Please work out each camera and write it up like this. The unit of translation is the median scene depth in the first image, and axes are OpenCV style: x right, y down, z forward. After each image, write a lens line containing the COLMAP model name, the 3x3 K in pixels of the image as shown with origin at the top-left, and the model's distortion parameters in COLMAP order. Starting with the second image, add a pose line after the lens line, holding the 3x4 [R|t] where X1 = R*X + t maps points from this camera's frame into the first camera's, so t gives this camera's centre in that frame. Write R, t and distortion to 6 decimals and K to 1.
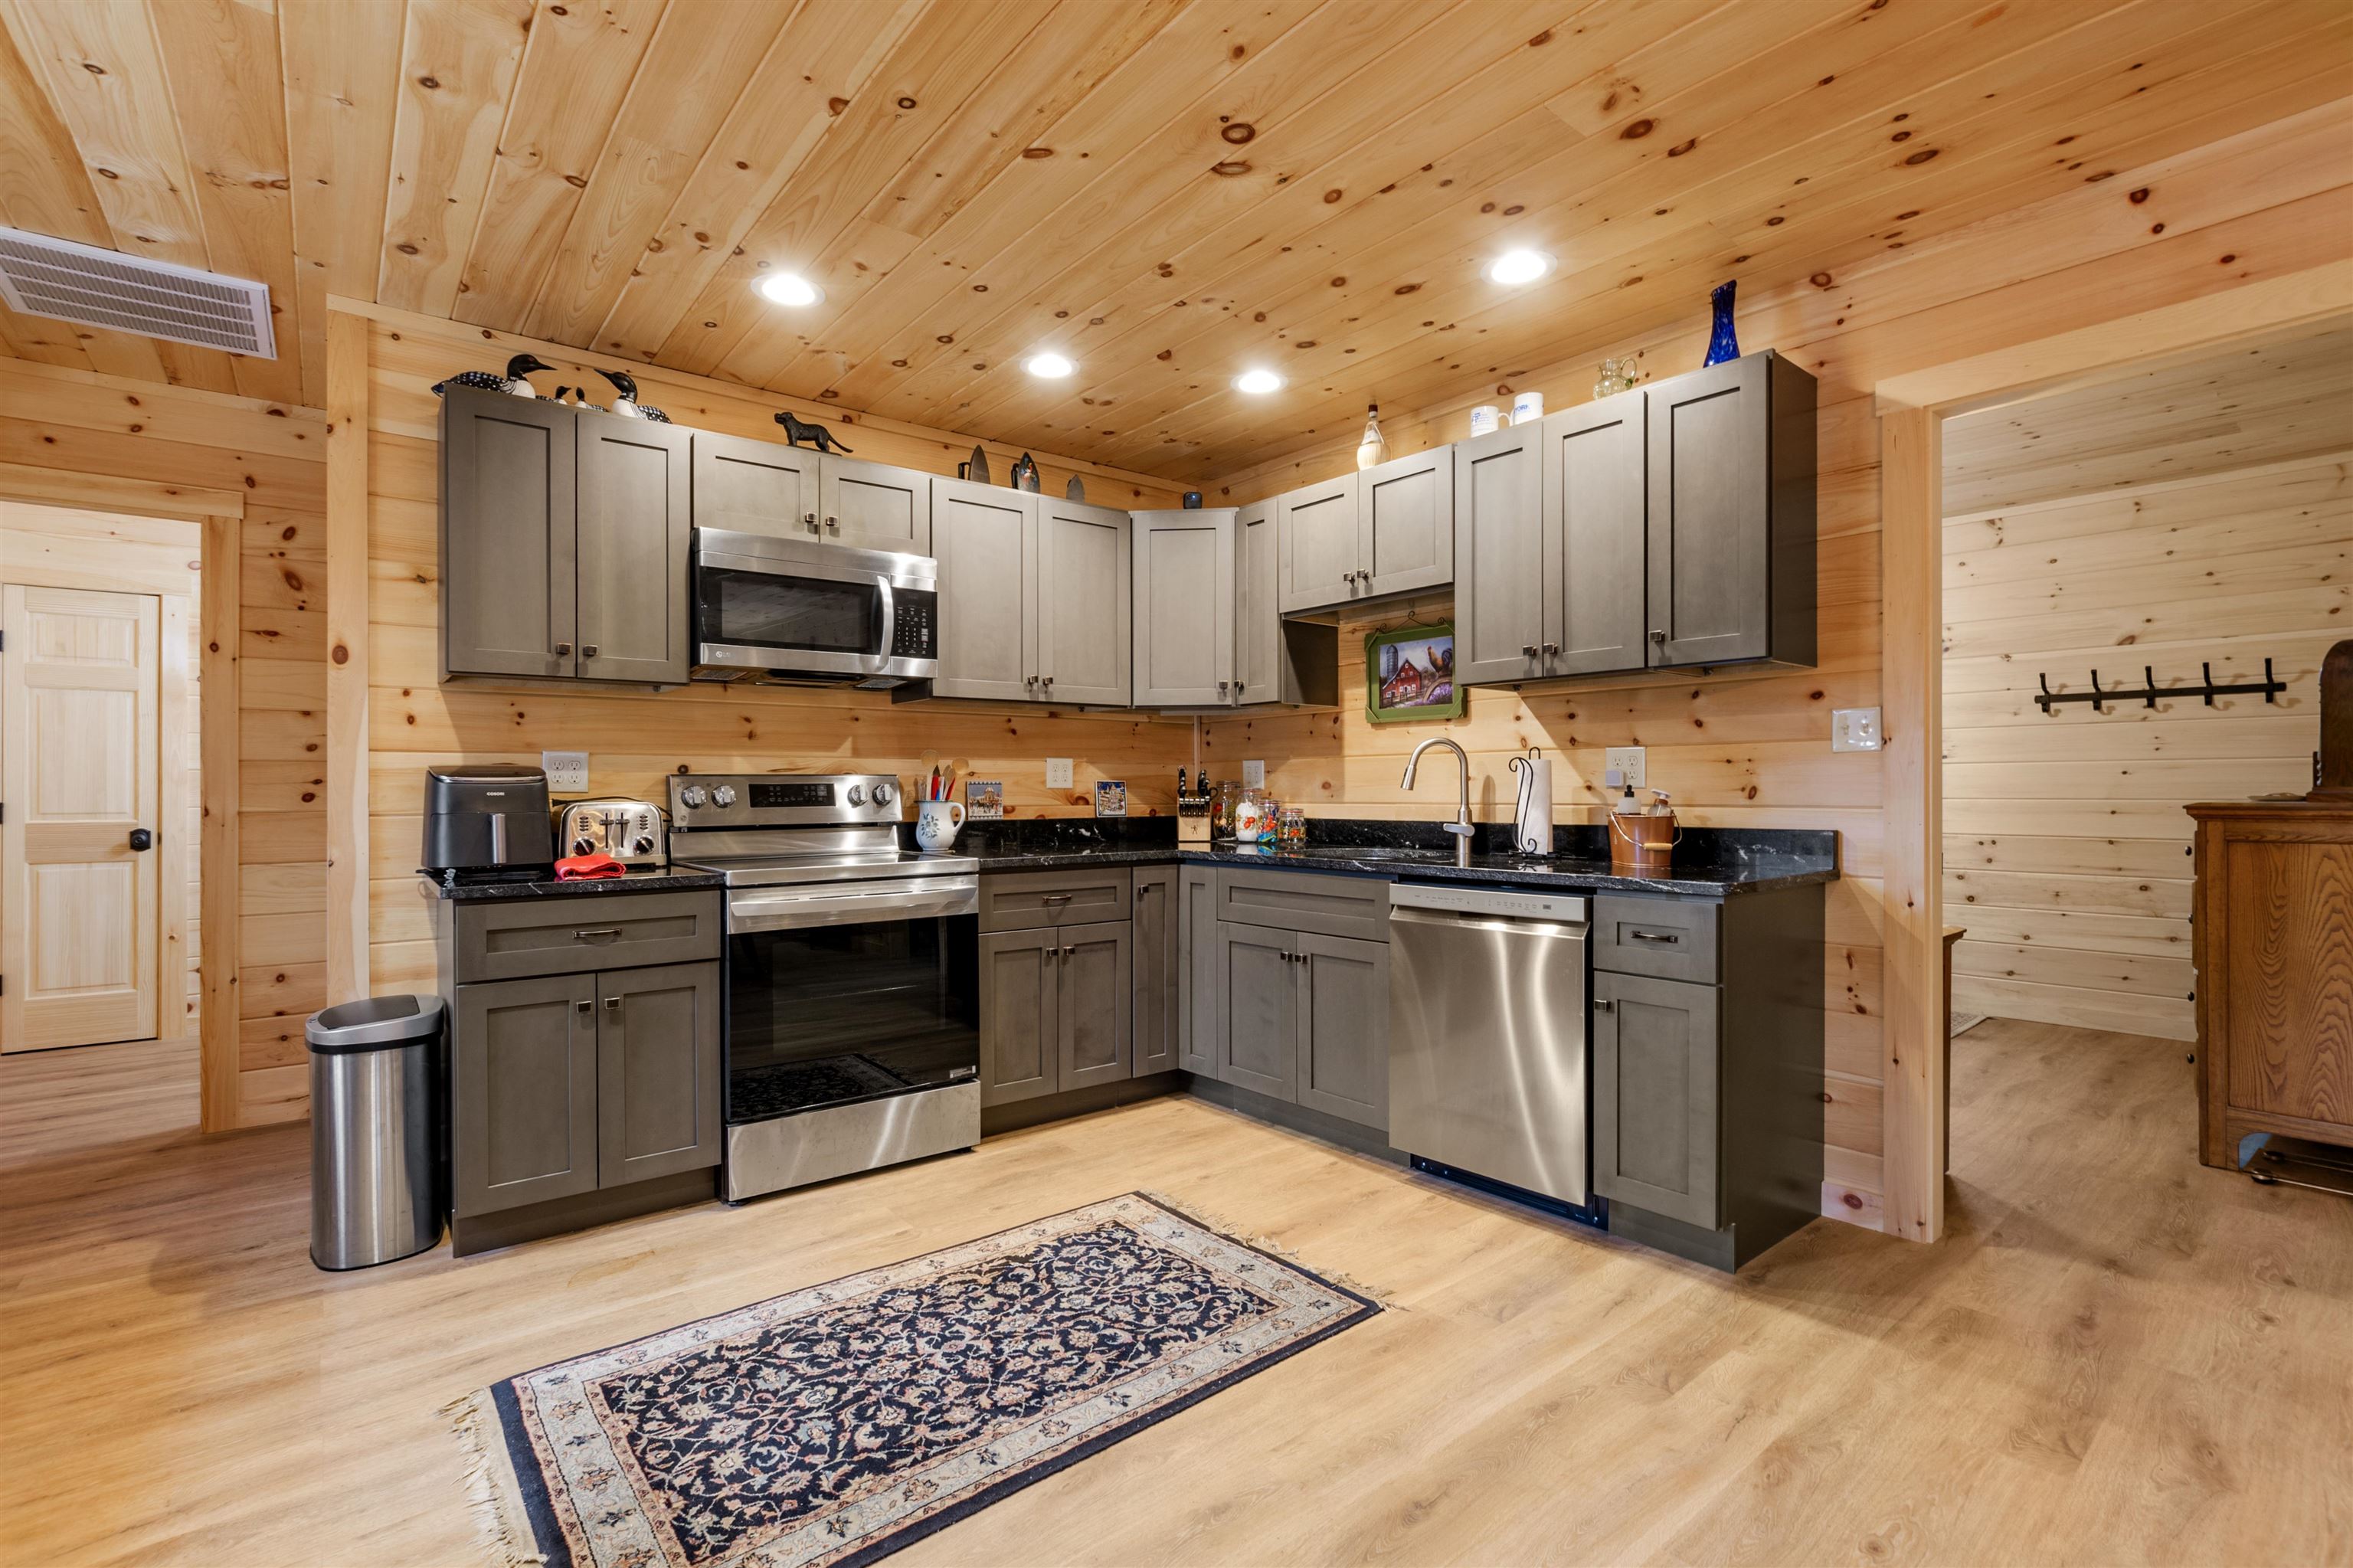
lens RADIAL K [[1067.1, 0, 1176.6], [0, 1067.1, 794.2], [0, 0, 1]] dist [-0.034688, 0.006165]
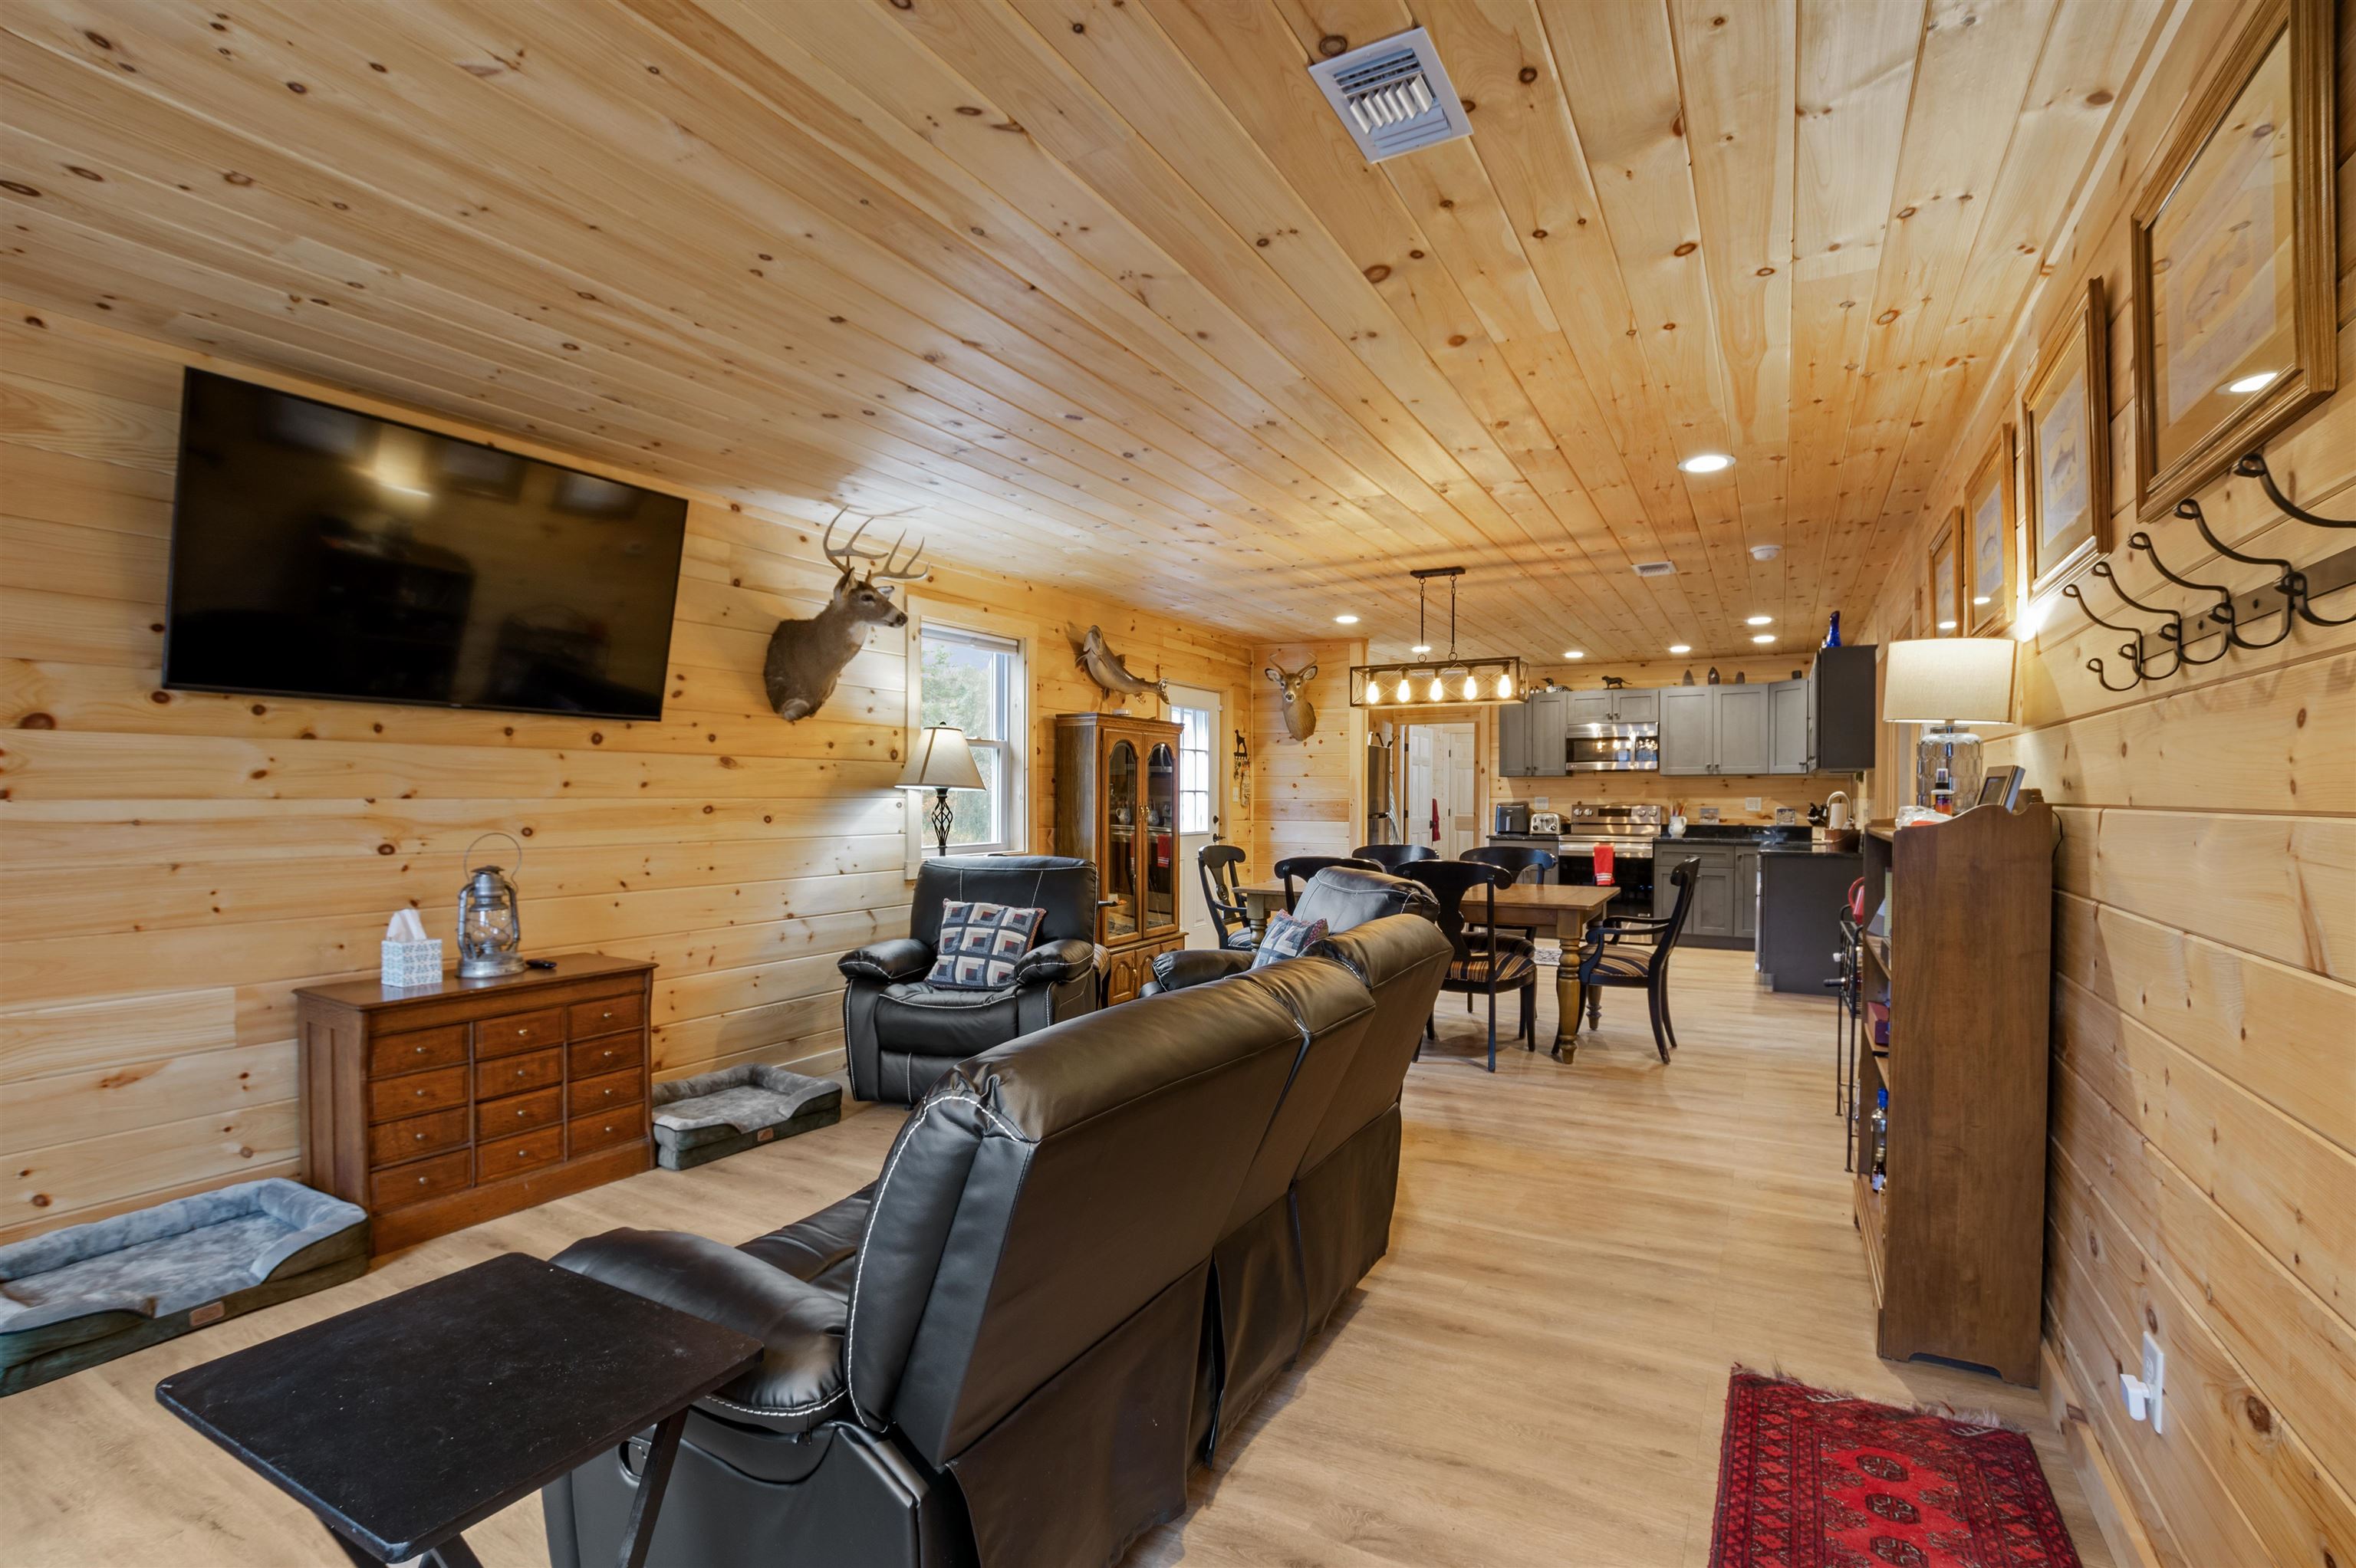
lens RADIAL K [[1068.3, 0, 1190.1], [0, 1068.3, 818.5], [0, 0, 1]] dist [-0.034688, 0.006165]
pose [[0.373862, 0.025127, -0.927144, 2.060970], [-0.007686, 0.999683, 0.023994, -0.048163], [0.927453, -0.001845, 0.373936, -1.199384]]
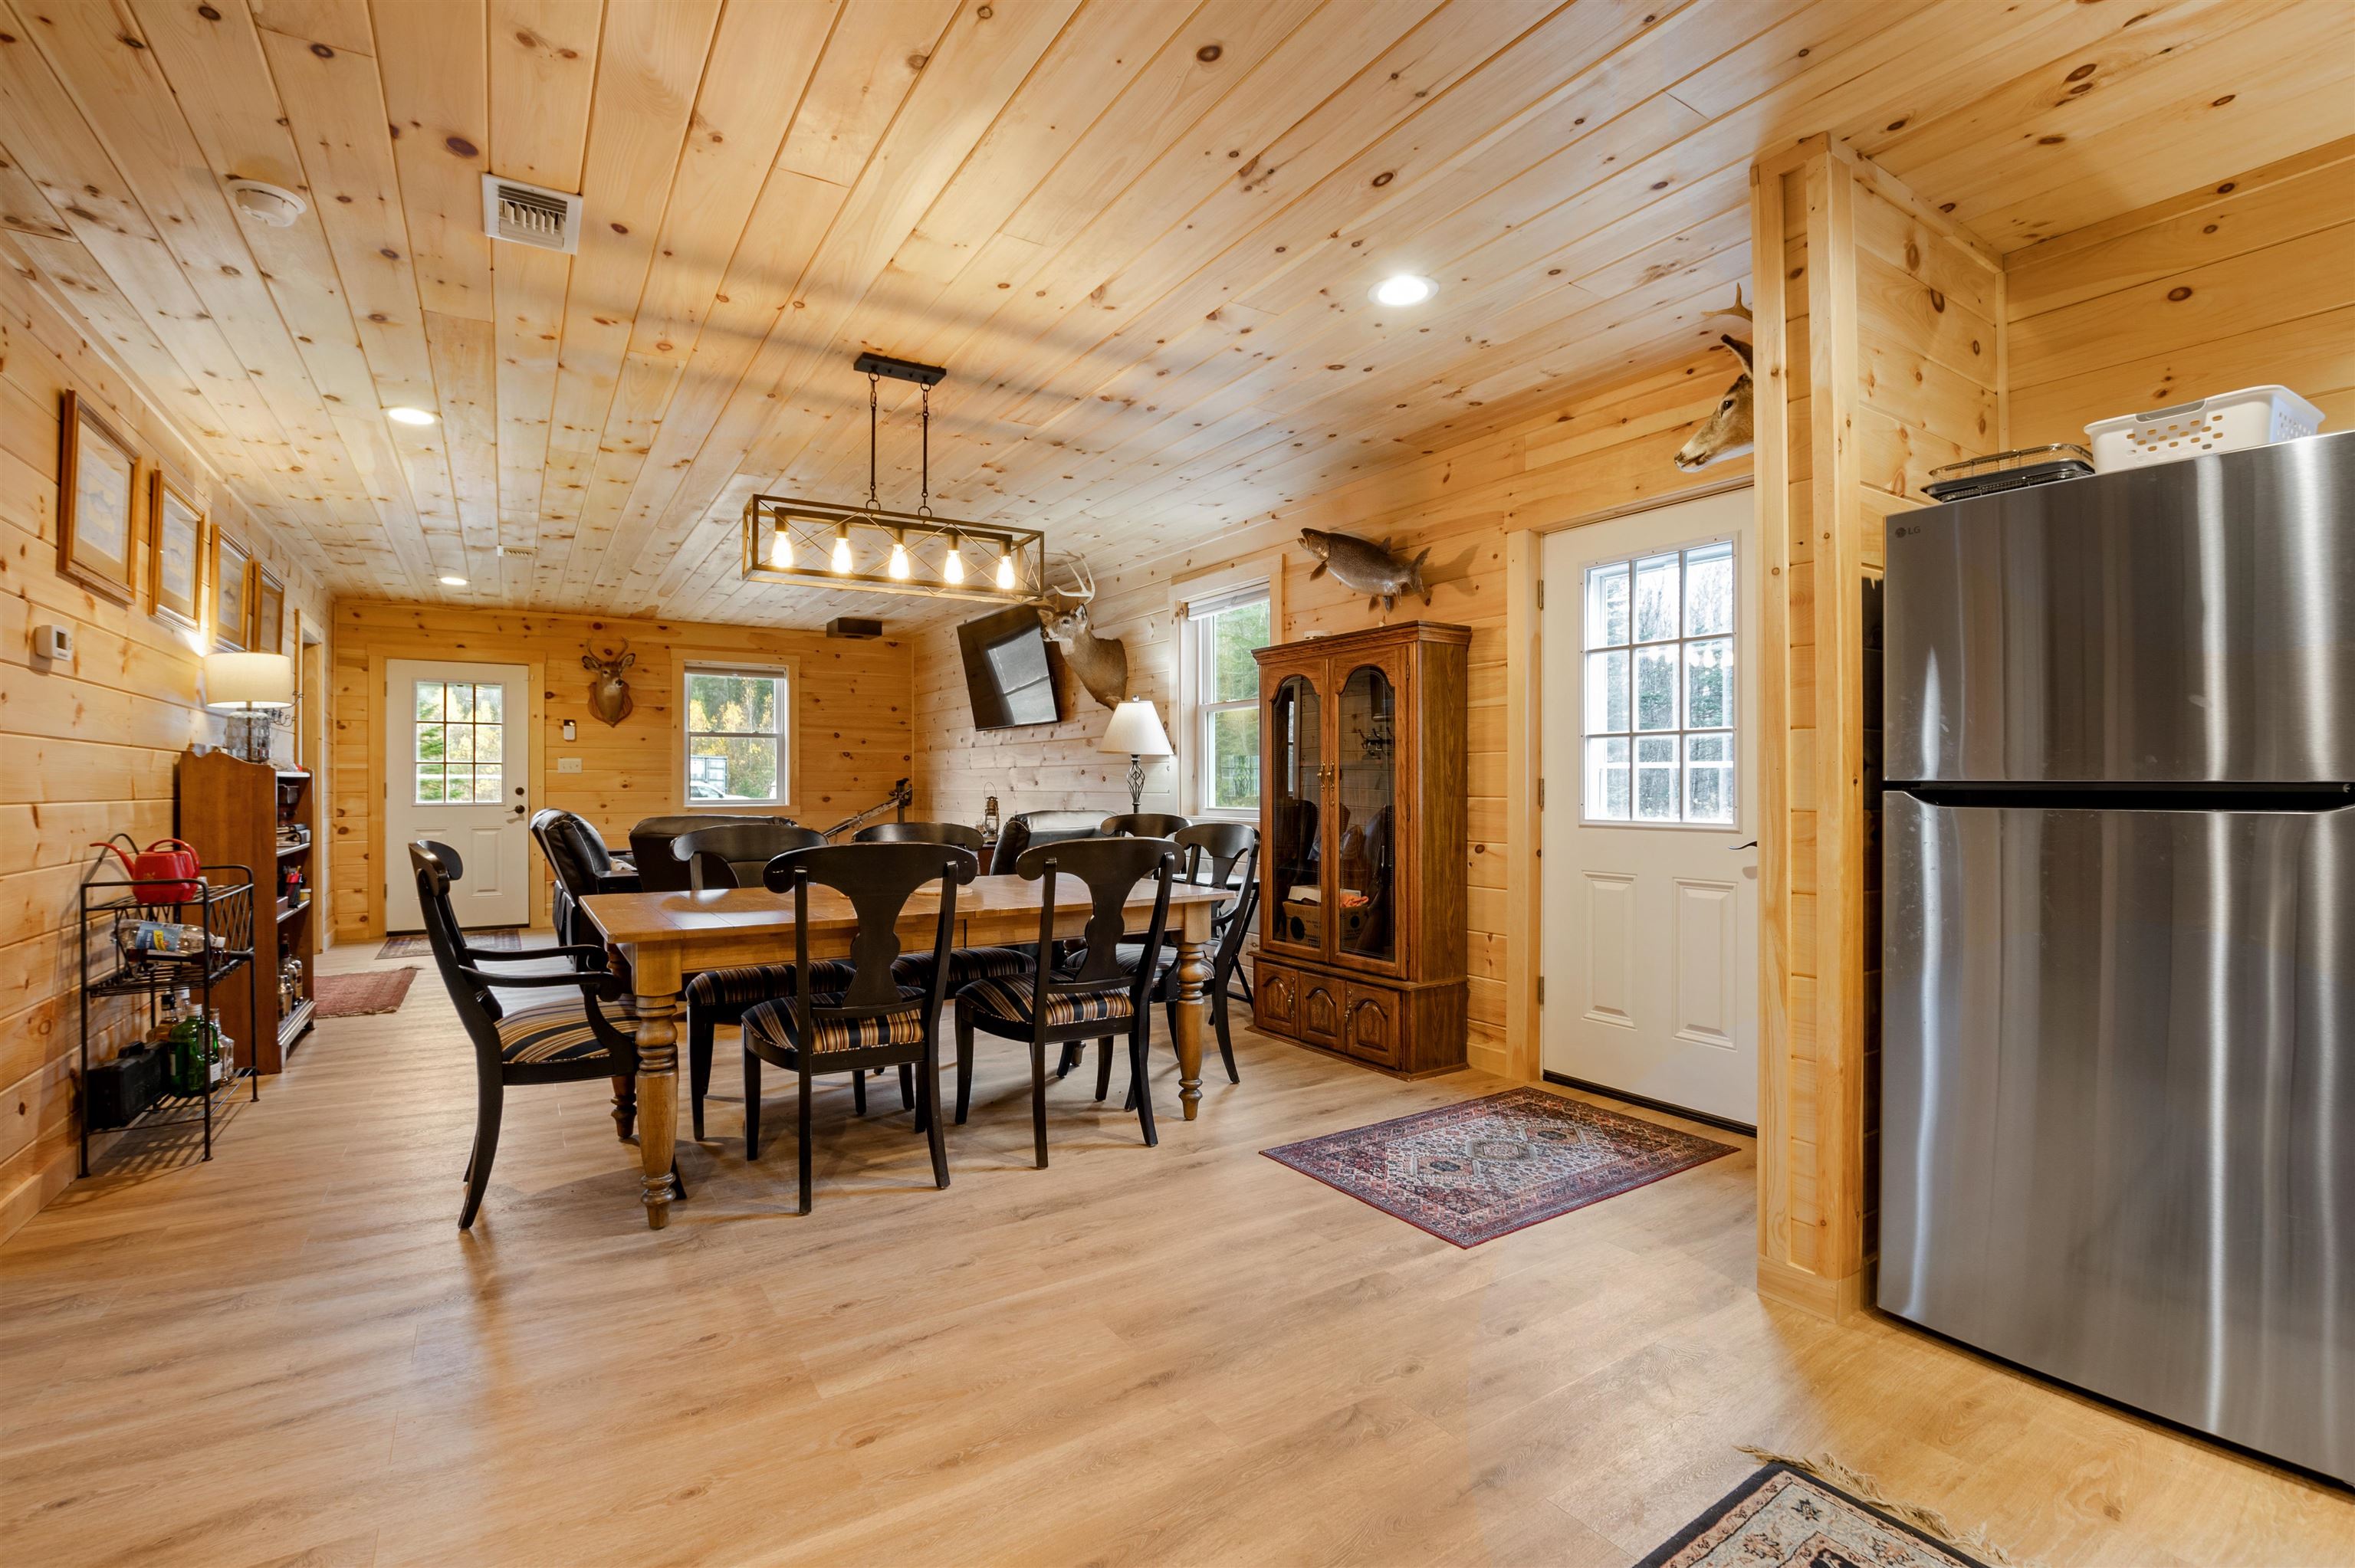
lens RADIAL K [[1067.9, 0, 1189.8], [0, 1067.9, 785.4], [0, 0, 1]] dist [-0.034688, 0.006165]
pose [[-0.994552, 0.005069, 0.104117, 0.022370], [0.005616, 0.999972, 0.004956, -0.002131], [-0.104089, 0.005514, -0.994553, 1.035850]]
